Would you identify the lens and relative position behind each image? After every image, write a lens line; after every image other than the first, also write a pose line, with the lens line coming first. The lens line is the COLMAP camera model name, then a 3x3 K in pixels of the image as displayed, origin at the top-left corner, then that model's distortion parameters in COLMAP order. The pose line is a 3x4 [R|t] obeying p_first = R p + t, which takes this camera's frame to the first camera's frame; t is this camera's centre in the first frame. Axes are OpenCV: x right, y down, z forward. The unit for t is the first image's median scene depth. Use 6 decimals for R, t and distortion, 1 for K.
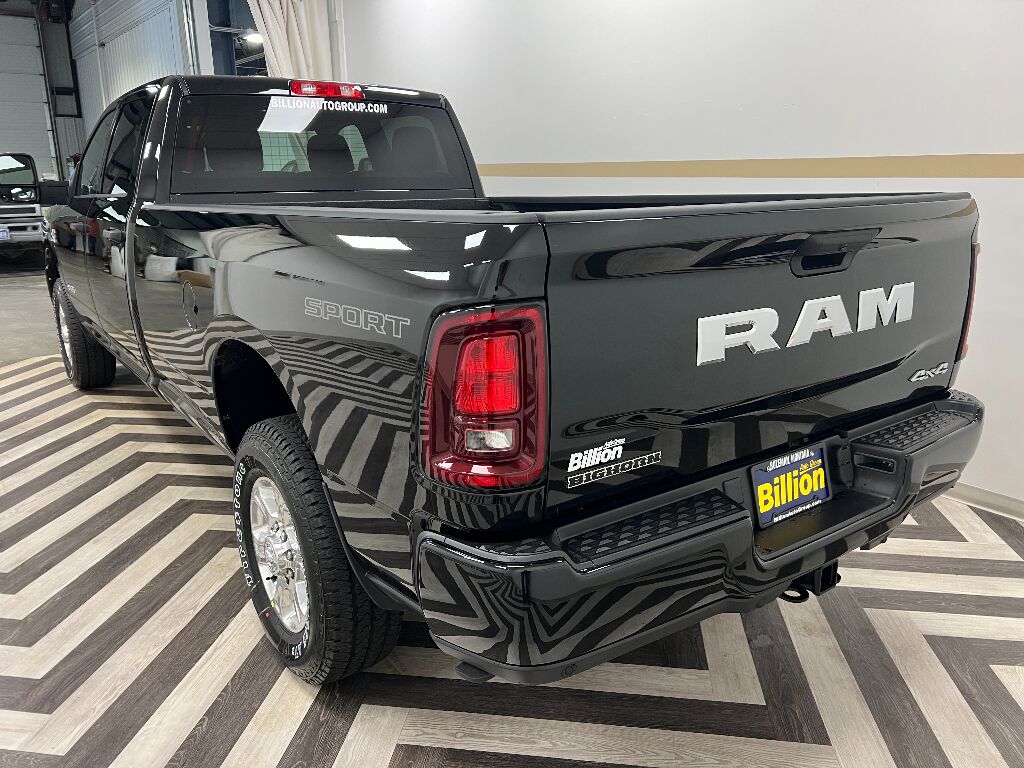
lens RADIAL K [[796.3, 0, 512.0], [0, 796.3, 384.0], [0, 0, 1]] dist [0.075782, -0.092745]
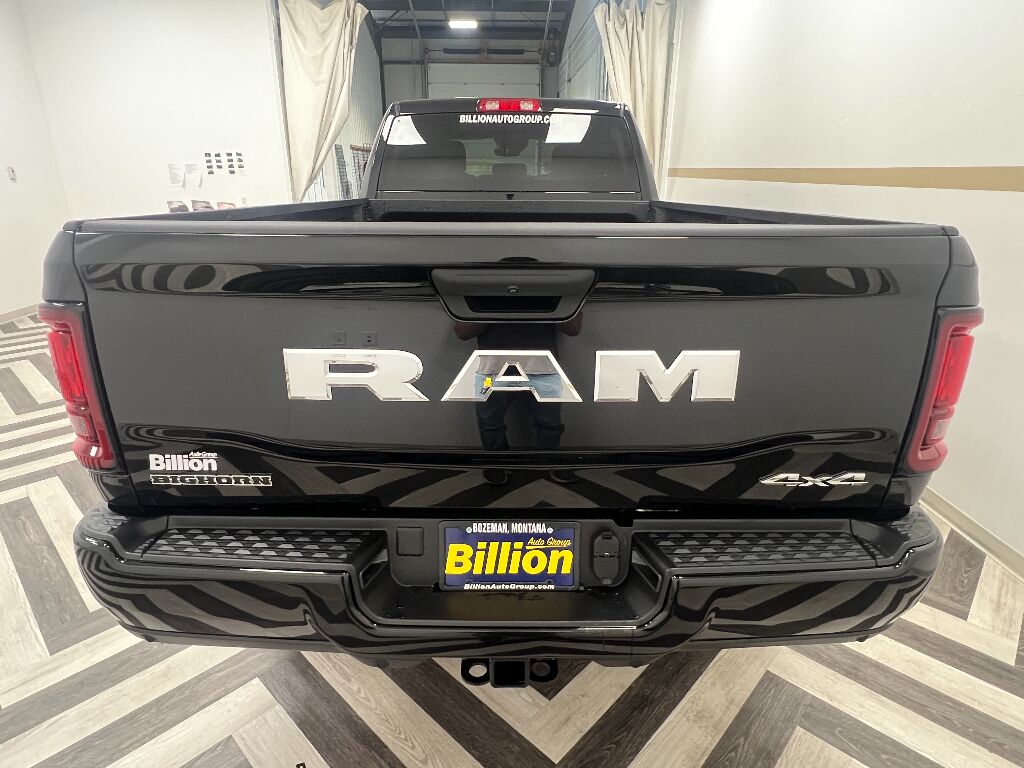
lens RADIAL K [[586.6, 0, 512.0], [0, 586.6, 384.0], [0, 0, 1]] dist [0.022924, 0.000486]
pose [[0.805449, 0.216501, -0.551706, 0.678302], [-0.168230, 0.976119, 0.137446, -0.147415], [0.568287, -0.017892, 0.822636, 0.497660]]
